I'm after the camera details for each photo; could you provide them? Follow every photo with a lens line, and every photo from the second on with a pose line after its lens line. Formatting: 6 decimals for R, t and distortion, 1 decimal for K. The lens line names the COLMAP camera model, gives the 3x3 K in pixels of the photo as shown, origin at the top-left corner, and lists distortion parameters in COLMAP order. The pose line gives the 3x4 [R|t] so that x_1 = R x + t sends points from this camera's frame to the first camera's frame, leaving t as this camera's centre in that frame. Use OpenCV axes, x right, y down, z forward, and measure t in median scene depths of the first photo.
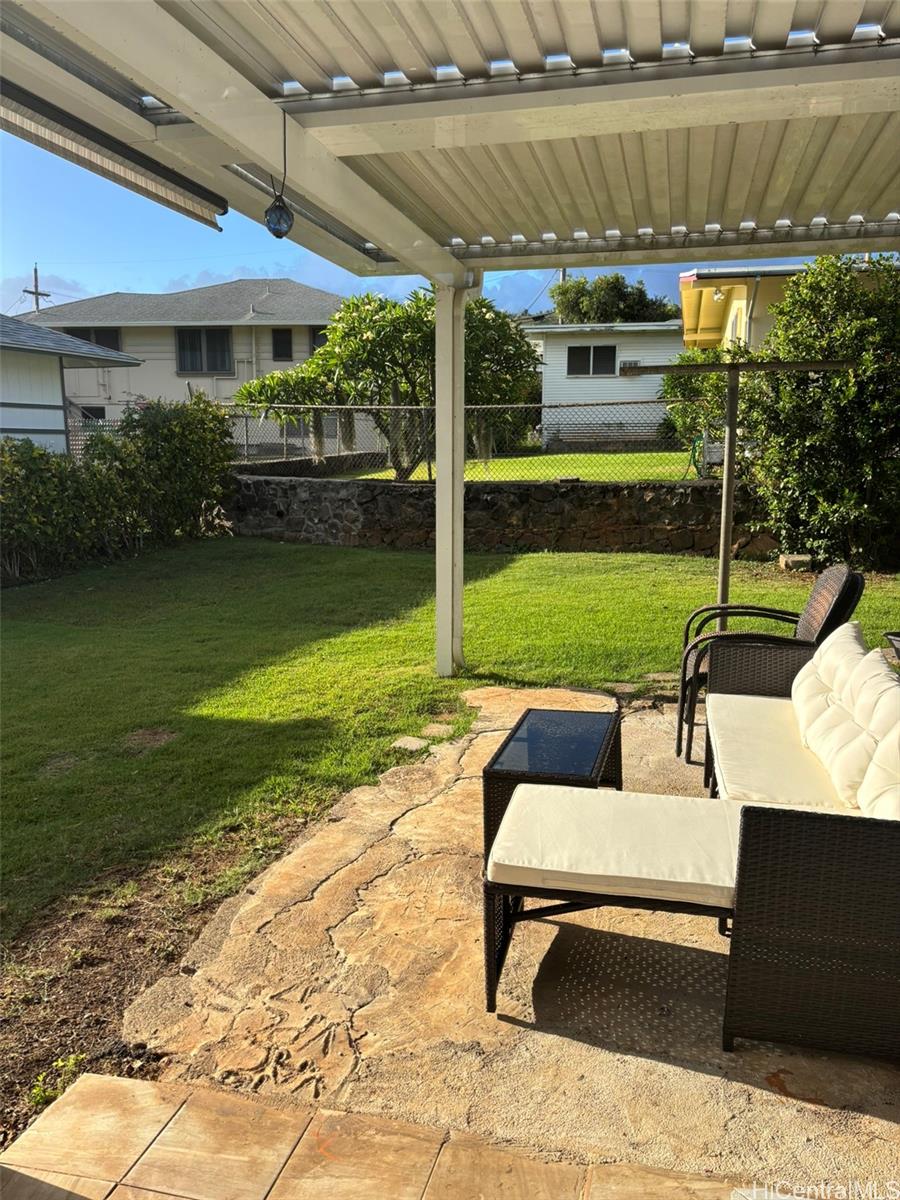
lens RADIAL K [[919.6, 0, 462.4], [0, 919.6, 606.0], [0, 0, 1]] dist [0.059645, -0.066621]
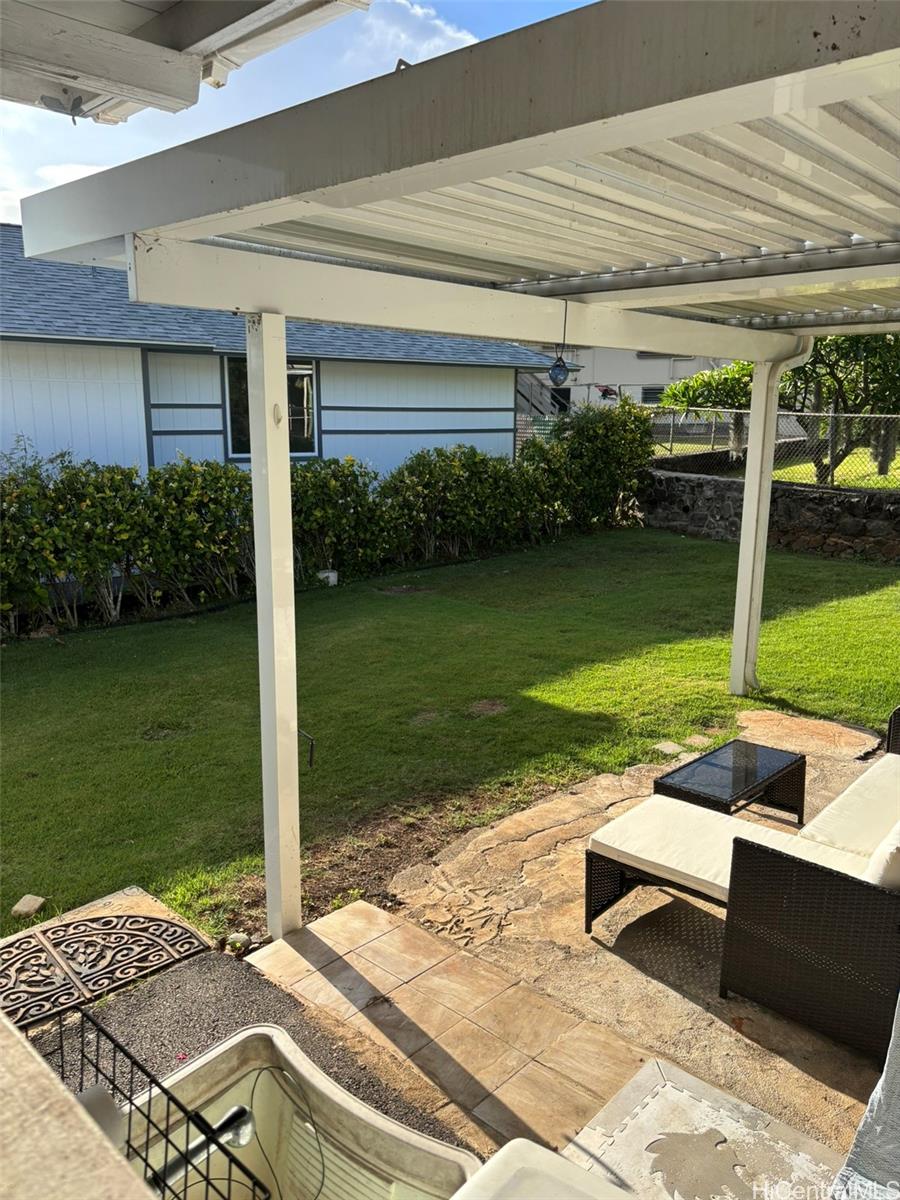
lens RADIAL K [[919.6, 0, 457.4], [0, 919.6, 600.0], [0, 0, 1]] dist [0.059645, -0.066621]
pose [[0.878103, 0.105053, -0.466796, 0.218913], [-0.090208, 0.994452, 0.054110, -0.077748], [0.469890, -0.005405, 0.882708, -0.200849]]
